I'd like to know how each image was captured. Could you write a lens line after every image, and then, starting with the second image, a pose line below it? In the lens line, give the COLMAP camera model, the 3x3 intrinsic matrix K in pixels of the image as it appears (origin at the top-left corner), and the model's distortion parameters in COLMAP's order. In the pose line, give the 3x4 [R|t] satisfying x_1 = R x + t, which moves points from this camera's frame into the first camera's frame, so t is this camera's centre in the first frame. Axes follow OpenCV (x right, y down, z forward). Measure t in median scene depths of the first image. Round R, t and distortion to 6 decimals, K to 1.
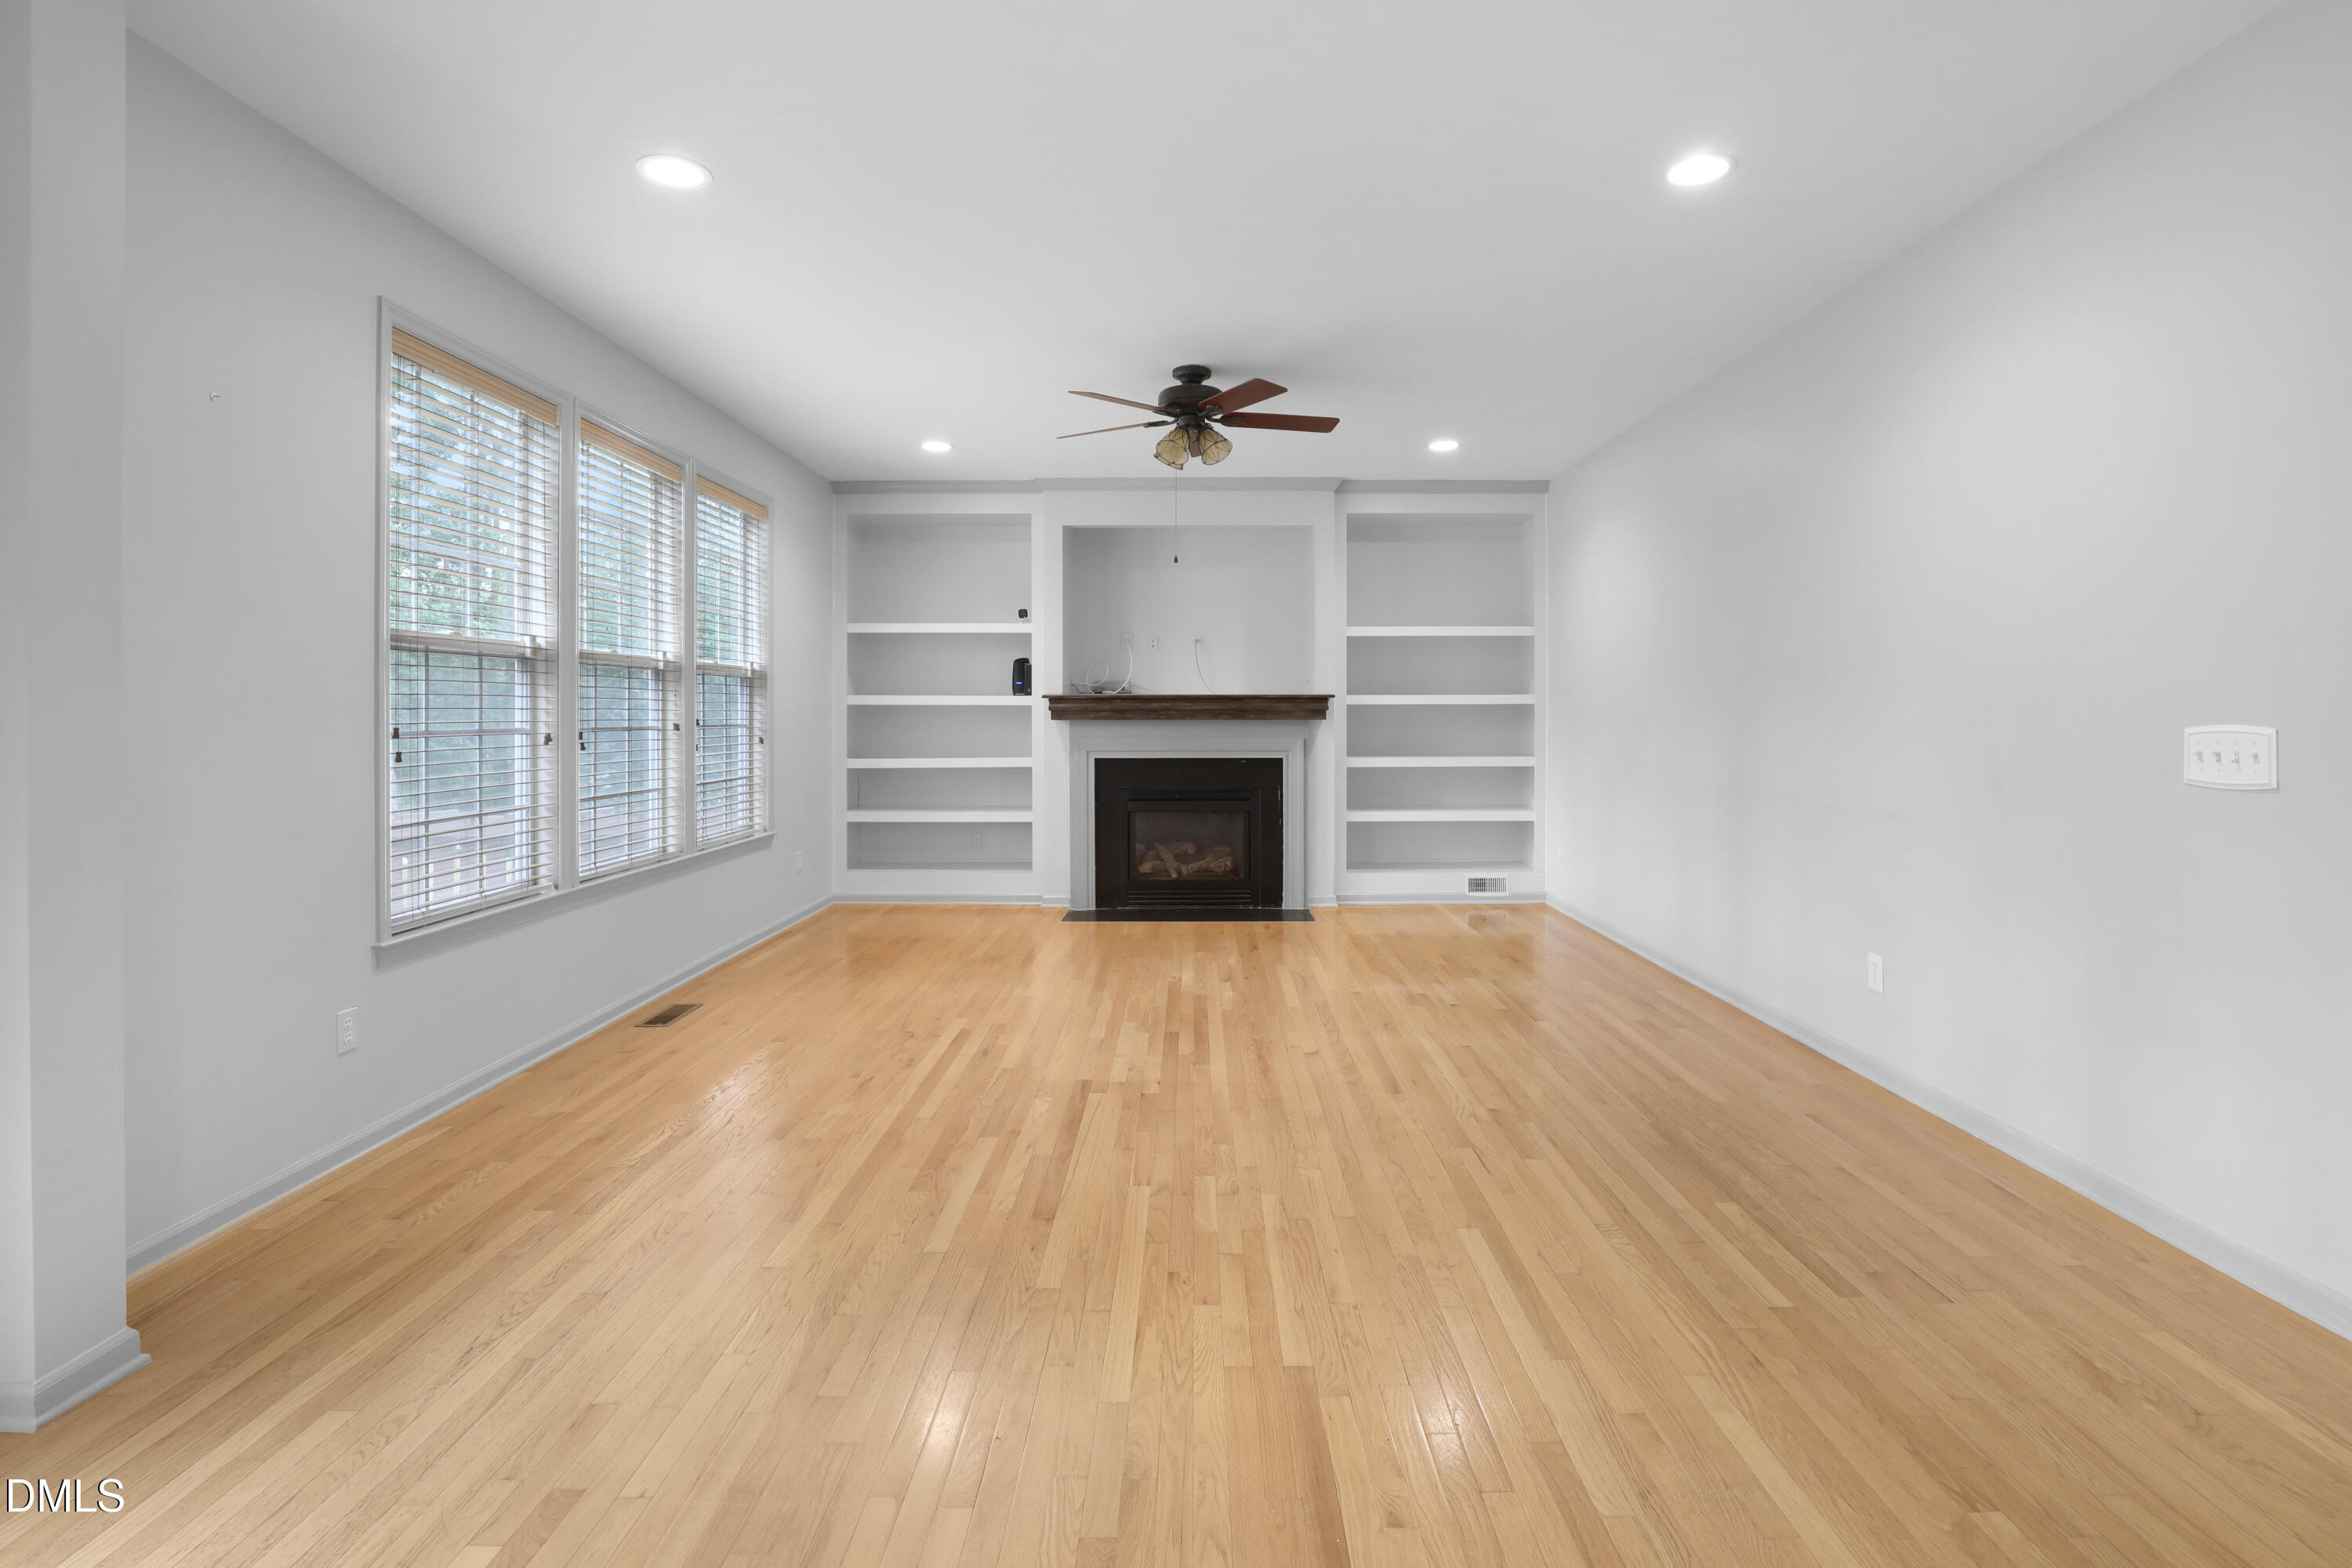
lens RADIAL K [[1118.6, 0, 1206.7], [0, 1118.6, 710.2], [0, 0, 1]] dist [-0.035866, 0.008894]
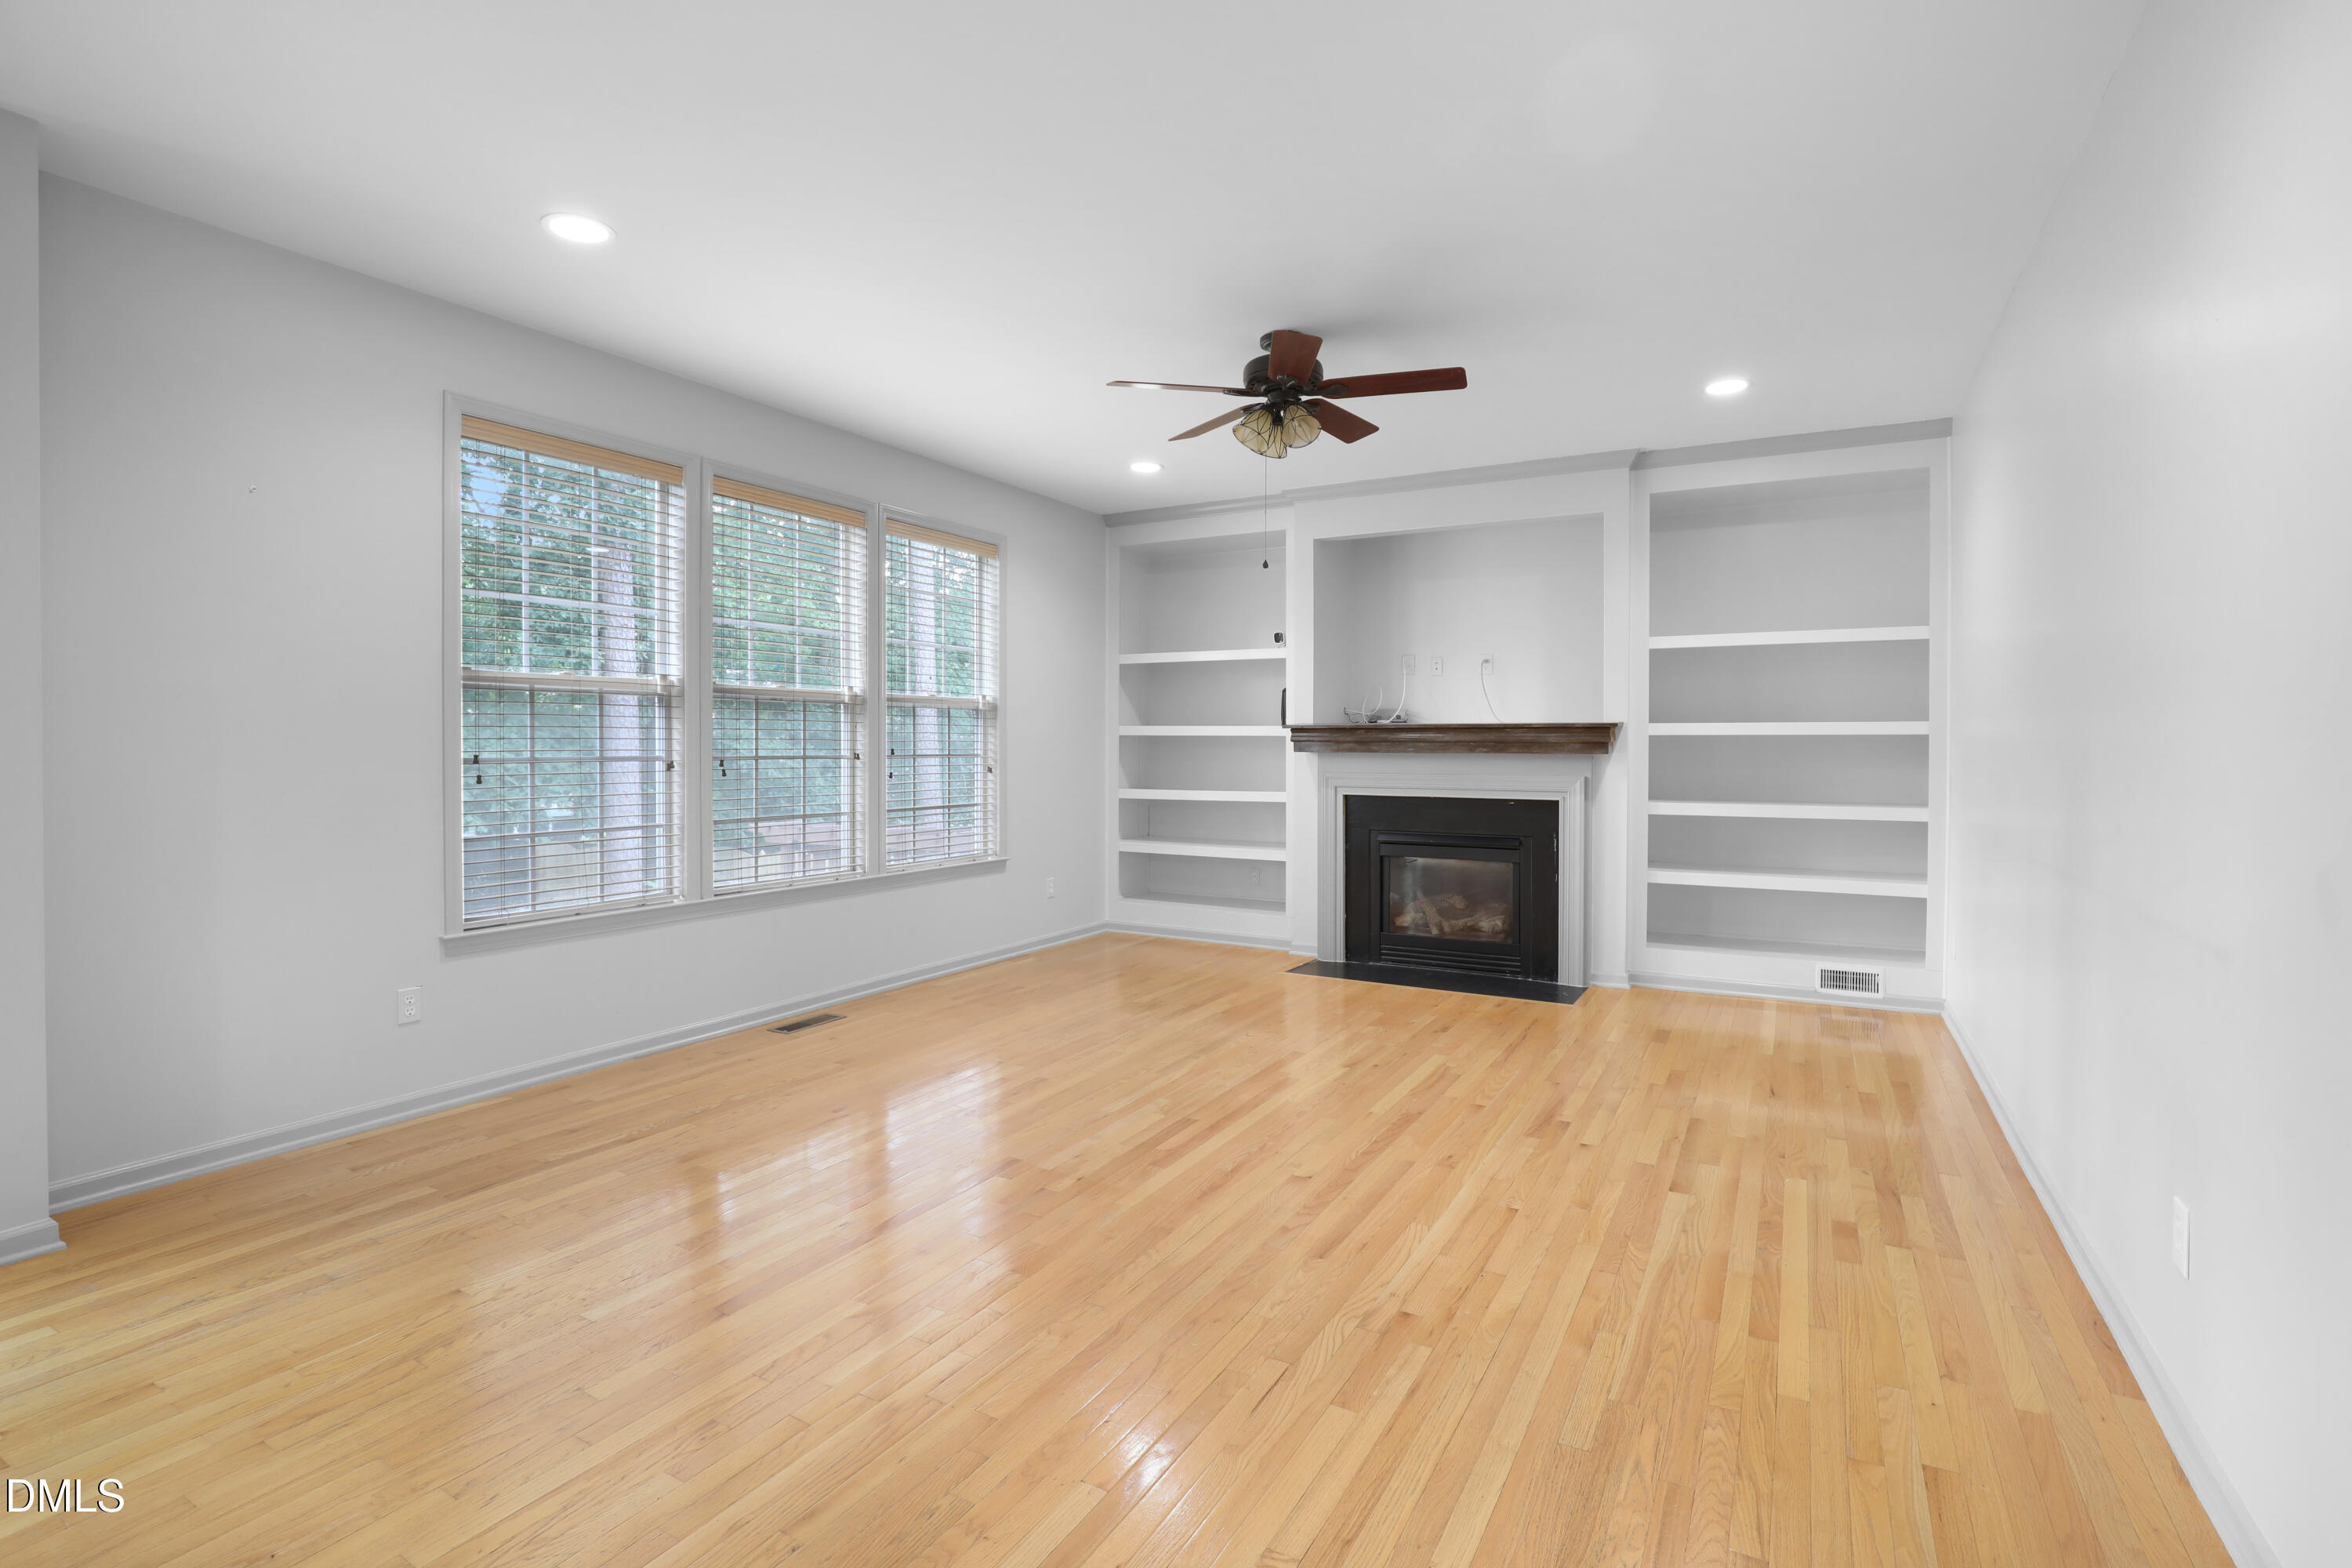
lens RADIAL K [[1105.7, 0, 1179.8], [0, 1105.7, 749.9], [0, 0, 1]] dist [-0.031869, 0.006498]
pose [[0.867152, 0.006874, -0.497997, 0.228627], [-0.002516, 0.999952, 0.009422, -0.001242], [0.498038, -0.006918, 0.867128, 0.160229]]
